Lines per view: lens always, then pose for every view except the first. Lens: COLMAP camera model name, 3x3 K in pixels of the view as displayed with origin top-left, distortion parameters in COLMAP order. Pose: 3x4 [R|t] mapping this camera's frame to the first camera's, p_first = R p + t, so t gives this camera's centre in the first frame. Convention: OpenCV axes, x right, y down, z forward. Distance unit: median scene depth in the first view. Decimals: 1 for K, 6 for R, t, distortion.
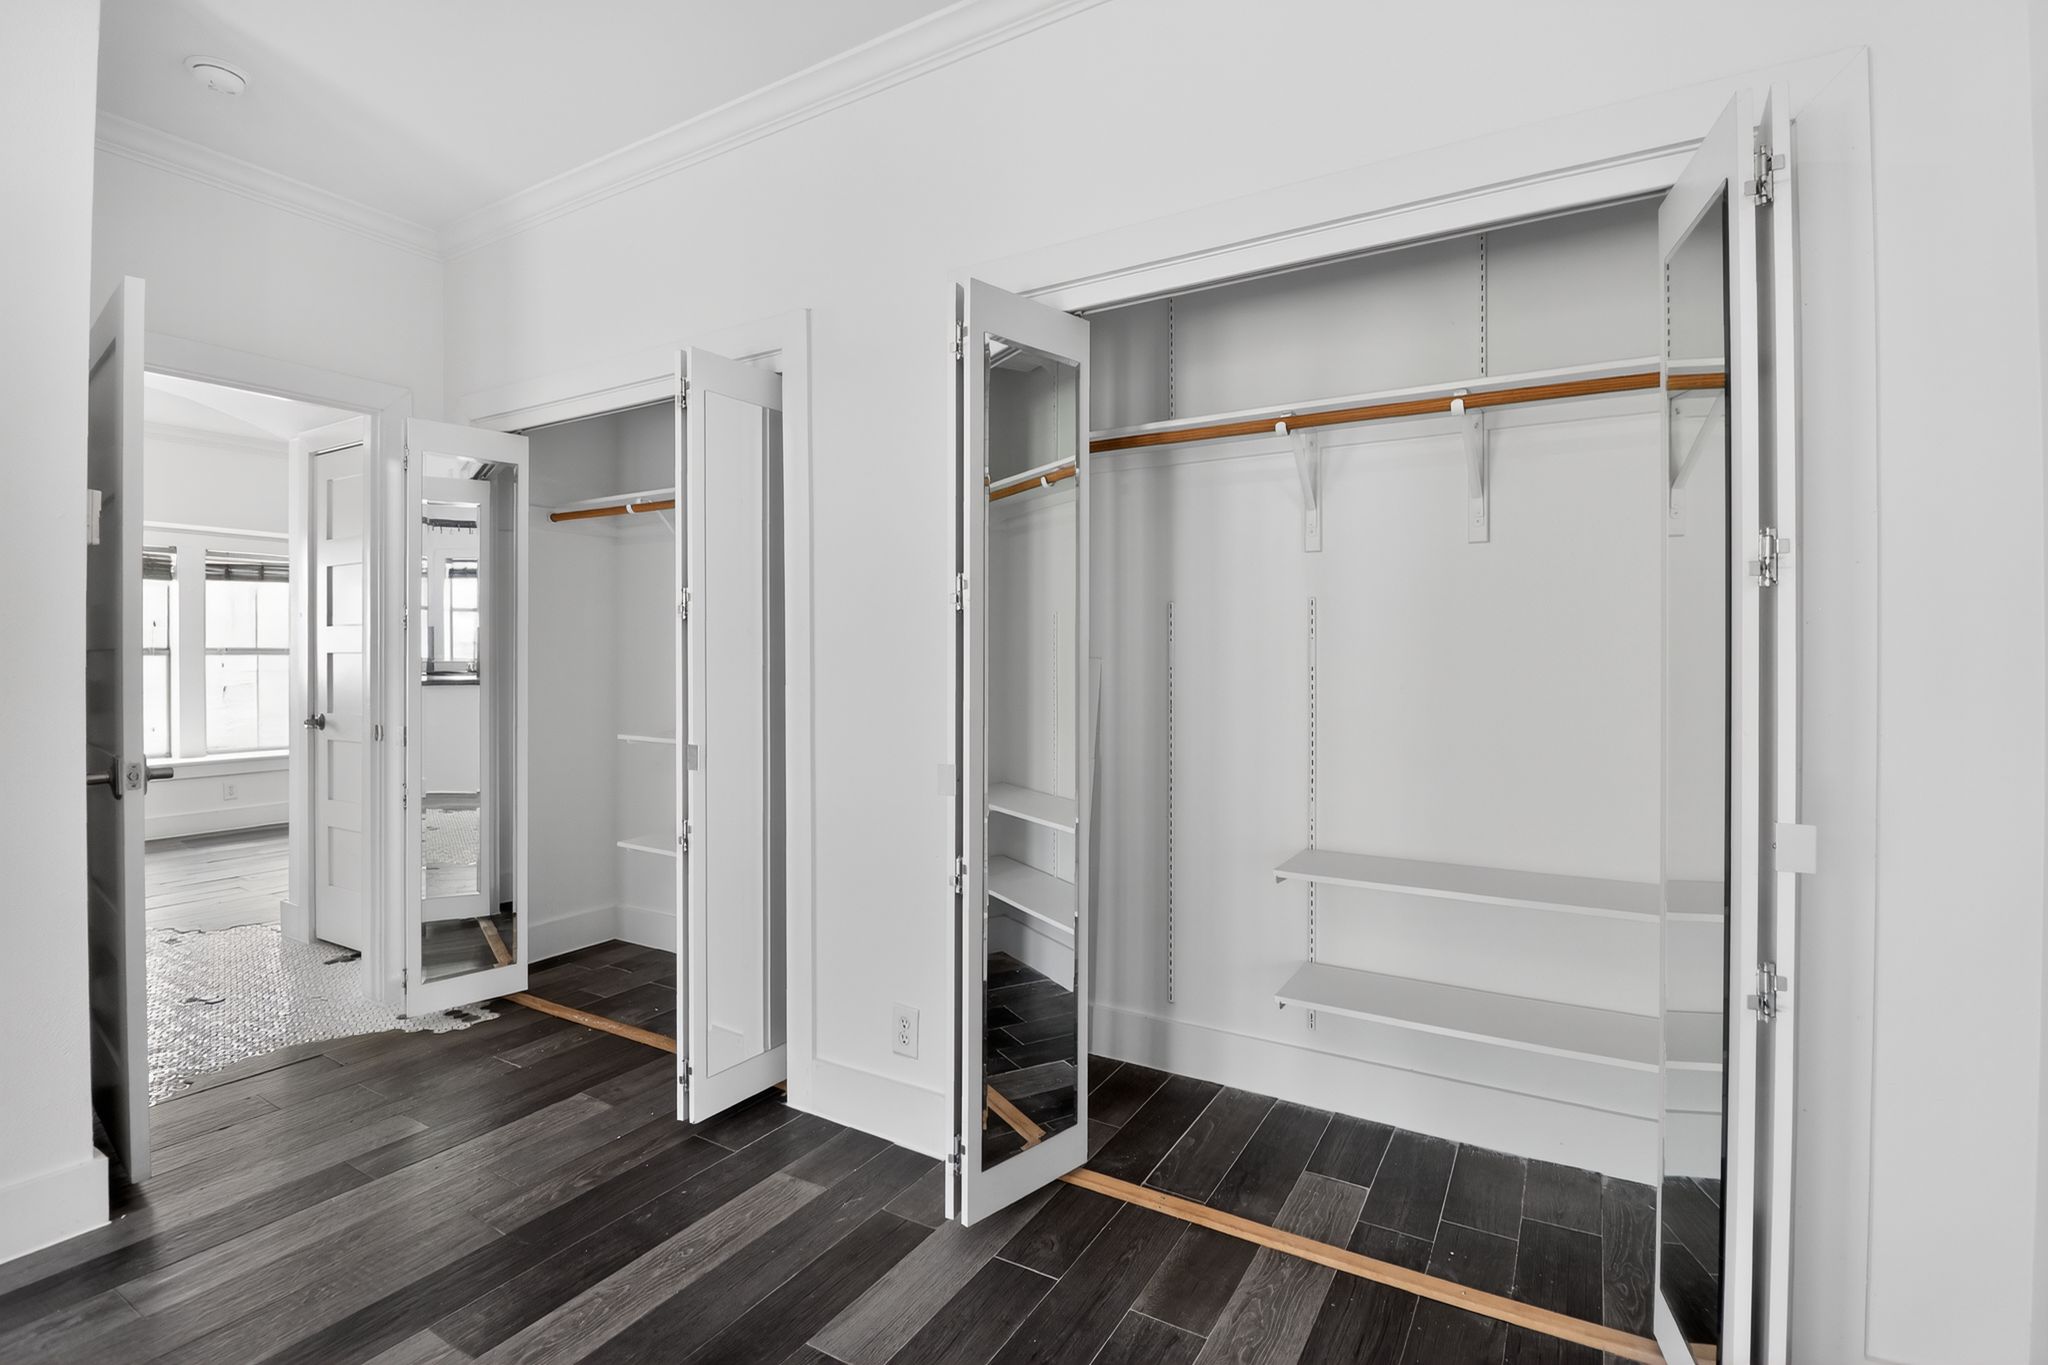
lens RADIAL K [[948.7, 0, 1017.9], [0, 948.7, 661.8], [0, 0, 1]] dist [0.001182, -0.013368]
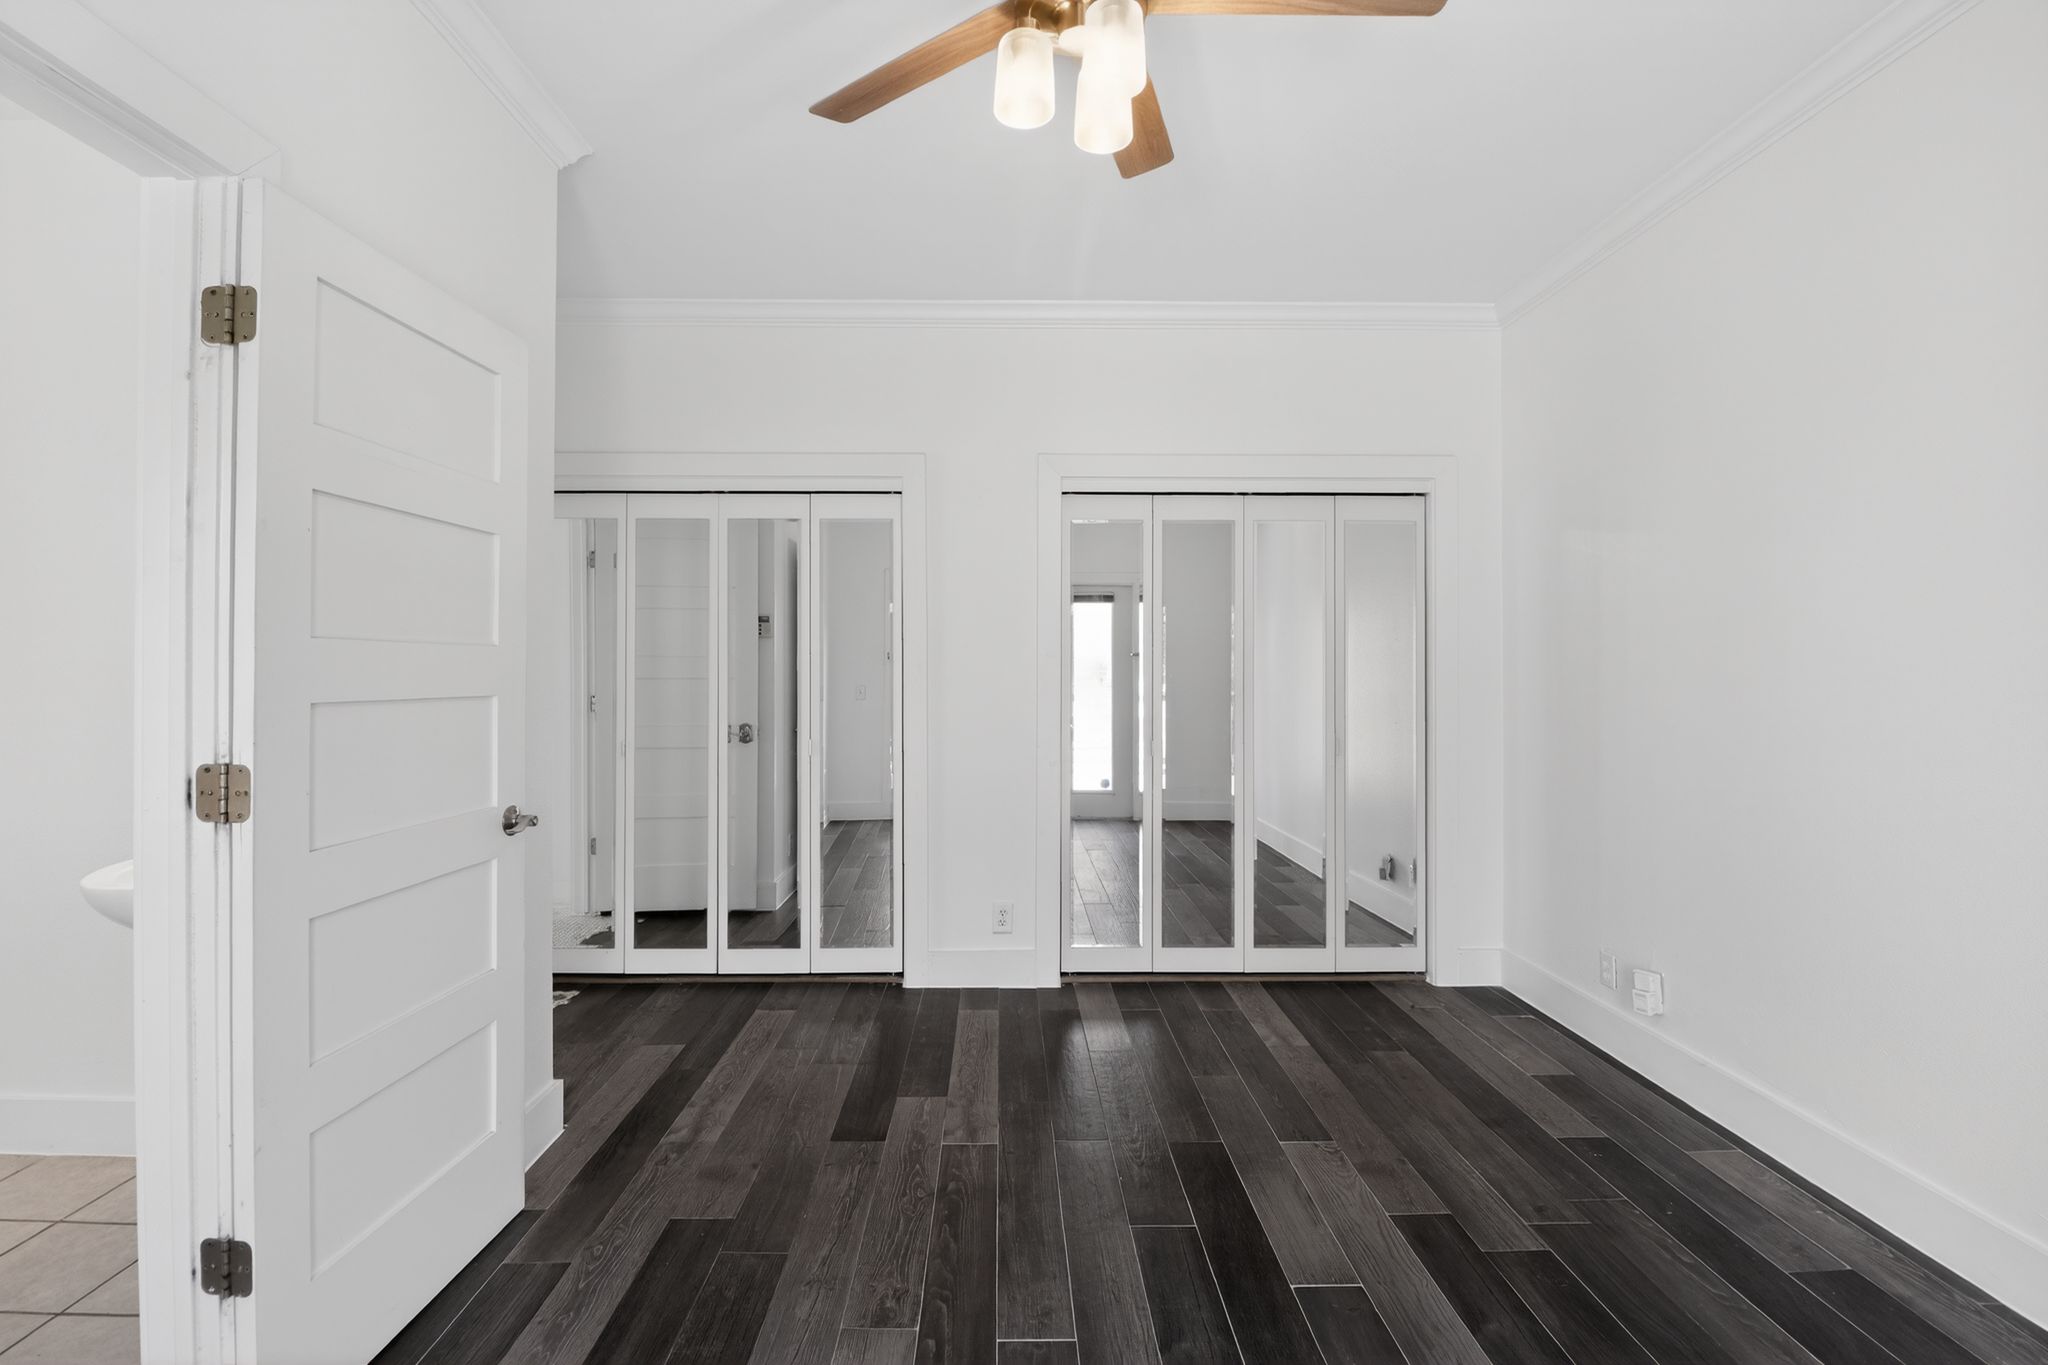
lens RADIAL K [[948.7, 0, 1025.2], [0, 948.7, 670.6], [0, 0, 1]] dist [0.001182, -0.013368]
pose [[0.840934, 0.004598, 0.541119, -0.960202], [0.001831, 0.999934, -0.011343, -0.009179], [-0.541135, 0.010529, 0.840870, -0.372564]]
